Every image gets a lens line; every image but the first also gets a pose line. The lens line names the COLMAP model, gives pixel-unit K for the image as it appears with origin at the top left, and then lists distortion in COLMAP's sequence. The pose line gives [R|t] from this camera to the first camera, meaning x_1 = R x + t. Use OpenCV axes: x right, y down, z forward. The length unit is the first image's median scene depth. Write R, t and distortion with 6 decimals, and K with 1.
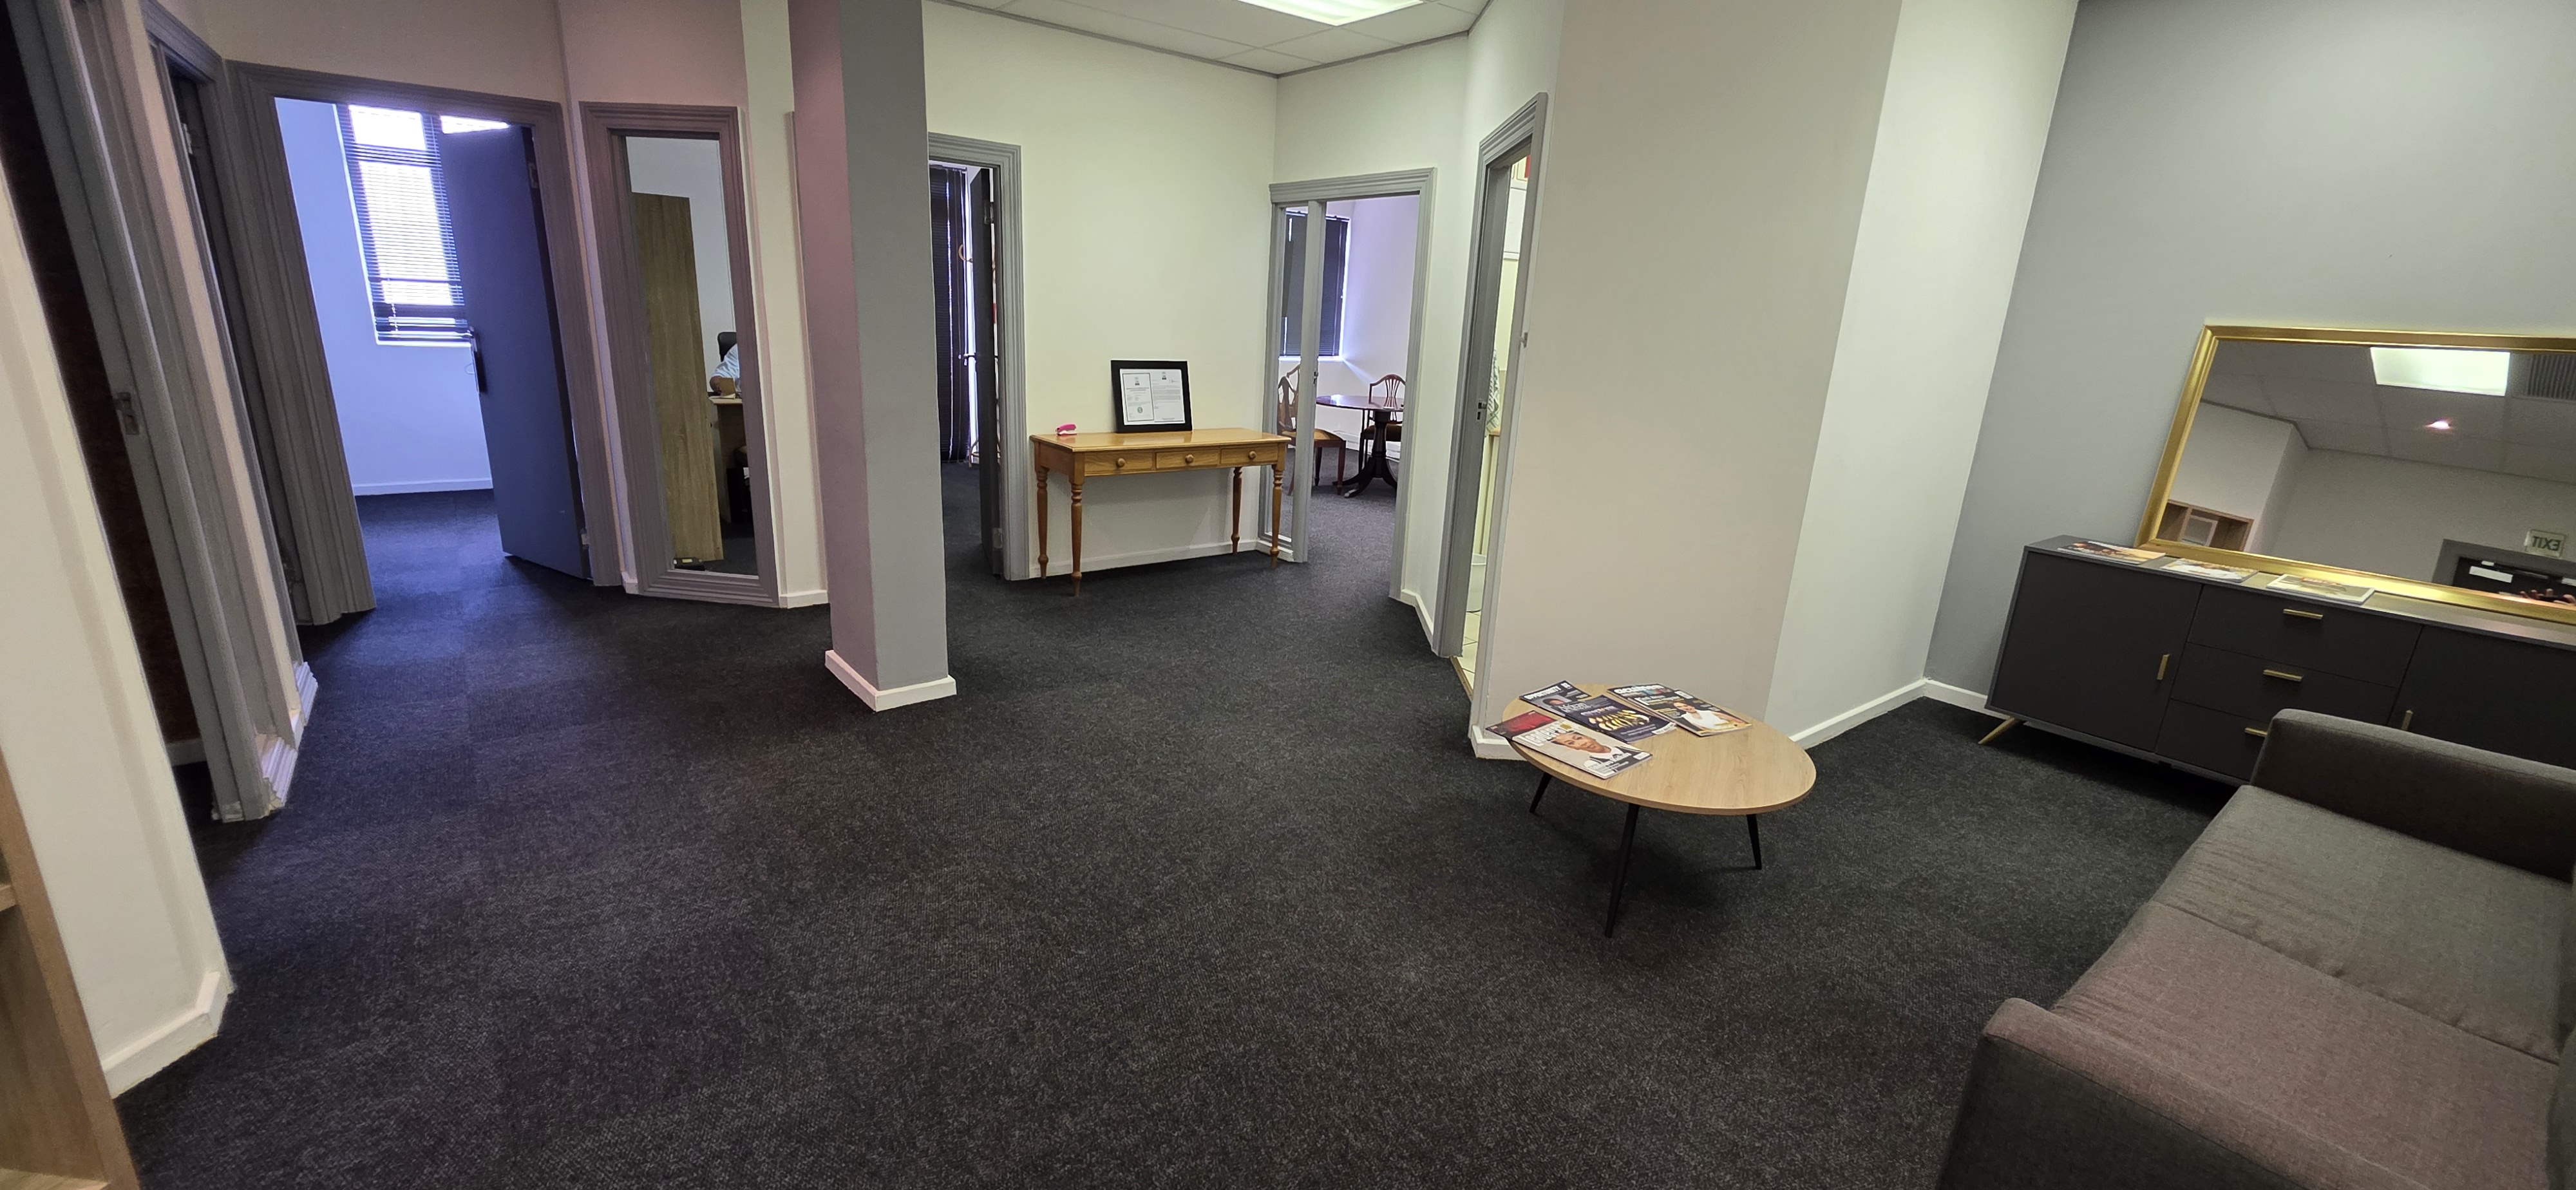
lens RADIAL K [[1013.7, 0, 1286.4], [0, 1013.7, 595.1], [0, 0, 1]] dist [-0.001020, -0.000784]
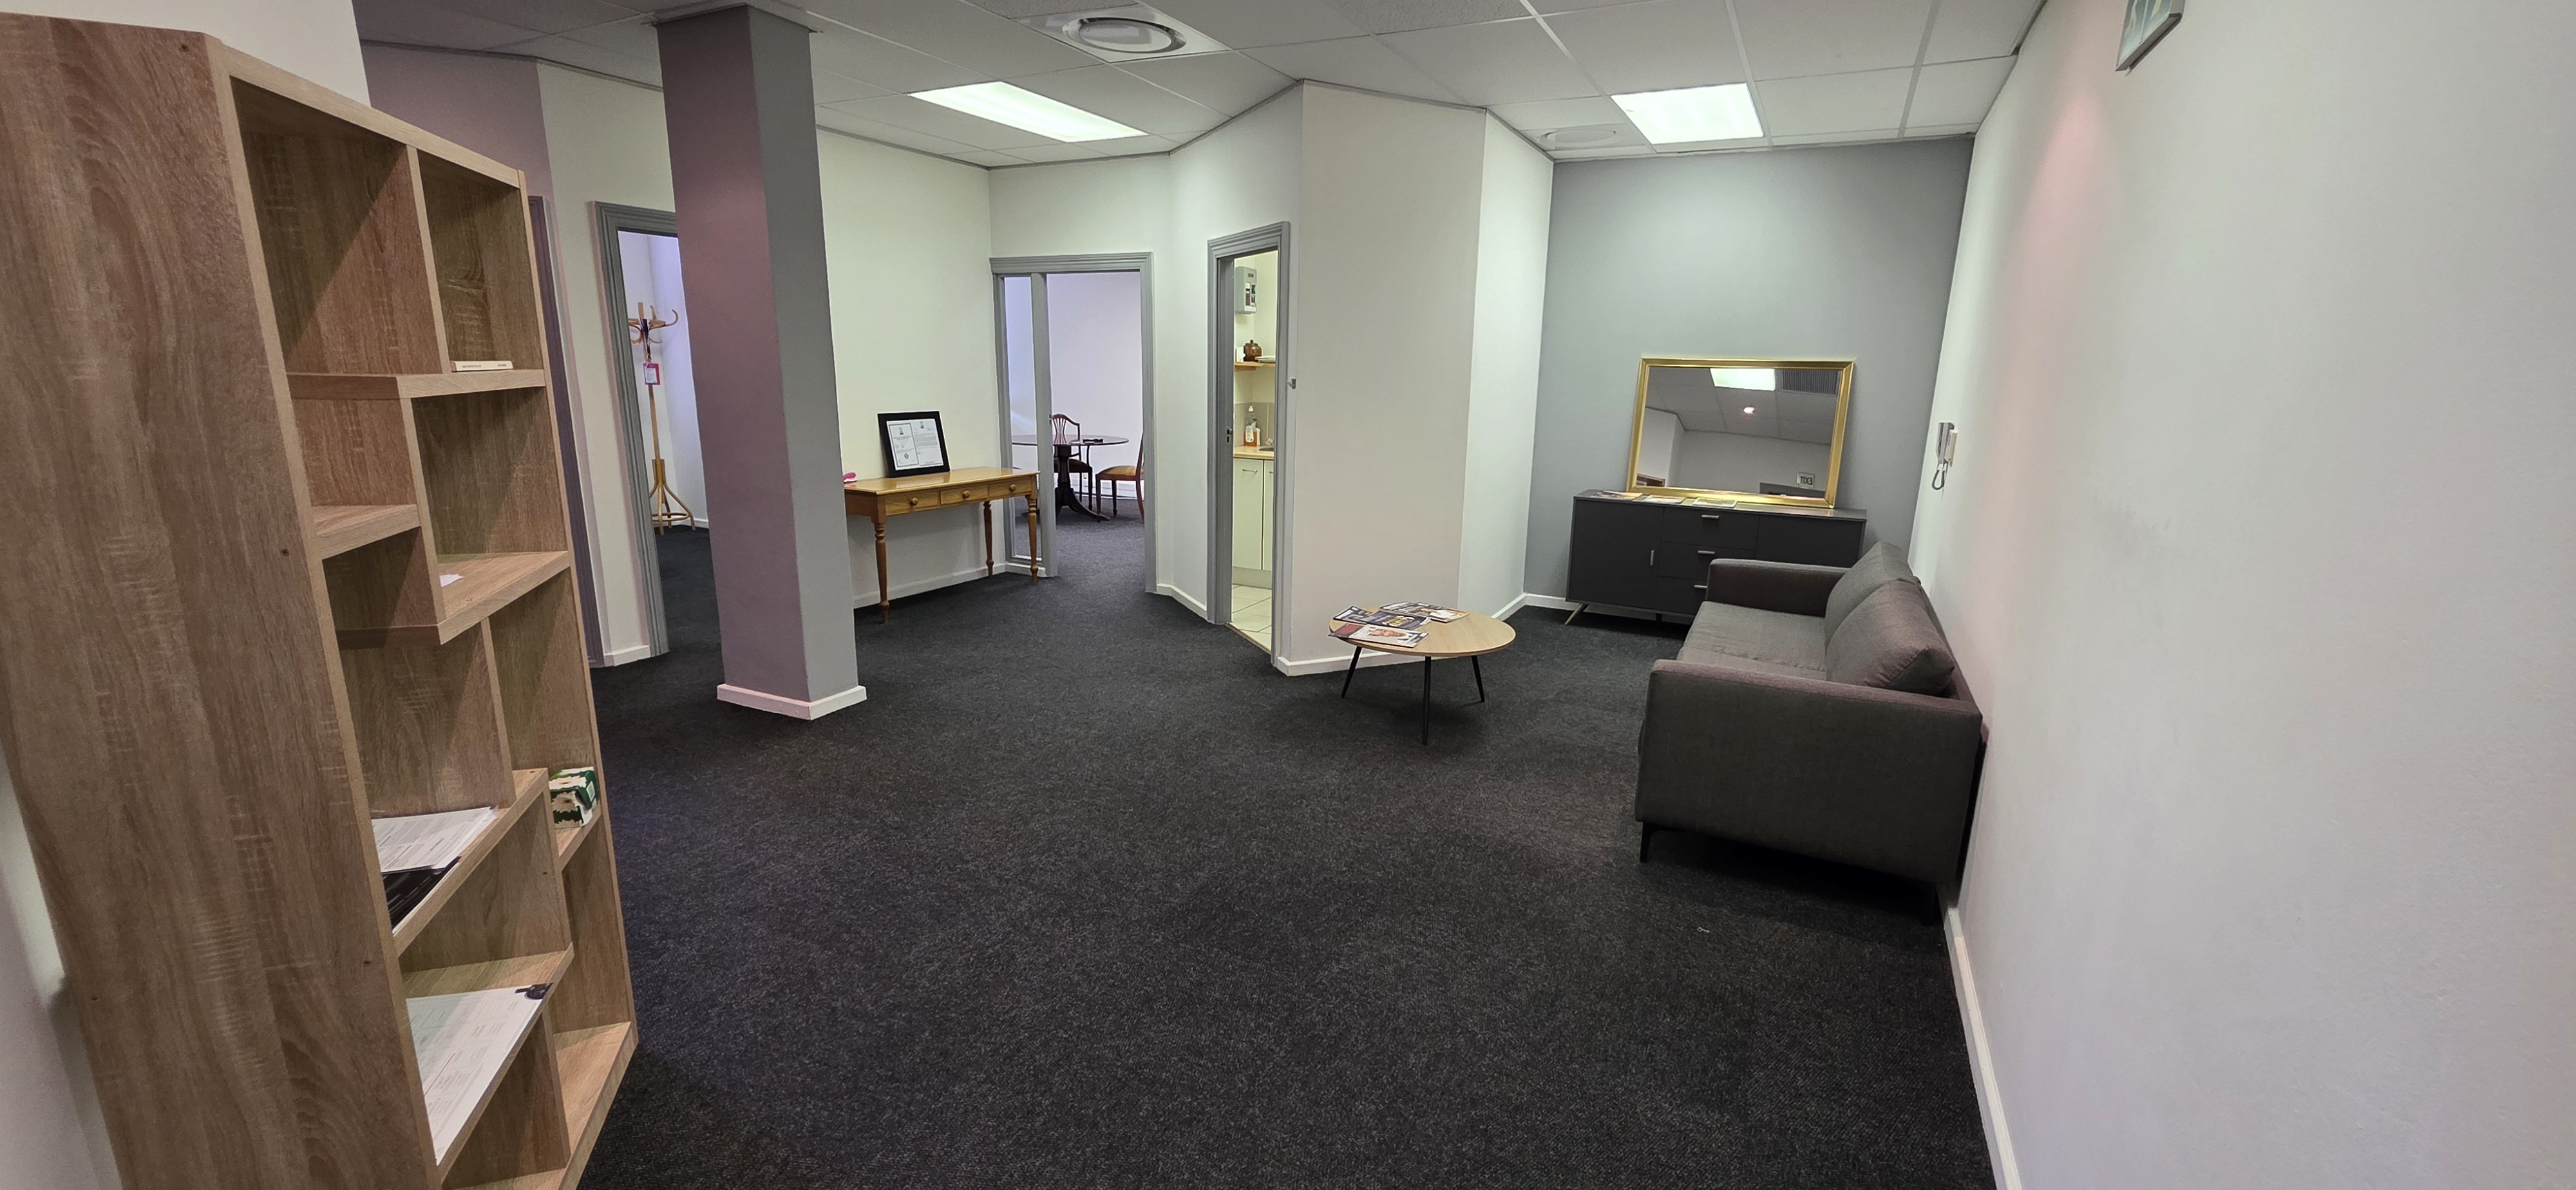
lens RADIAL K [[1013.7, 0, 1289.0], [0, 1013.7, 593.4], [0, 0, 1]] dist [-0.001020, -0.000784]
pose [[0.907758, -0.121915, 0.401388, -0.256754], [0.136389, 0.990626, -0.007563, 0.039311], [-0.396704, 0.061611, 0.915877, -0.214414]]
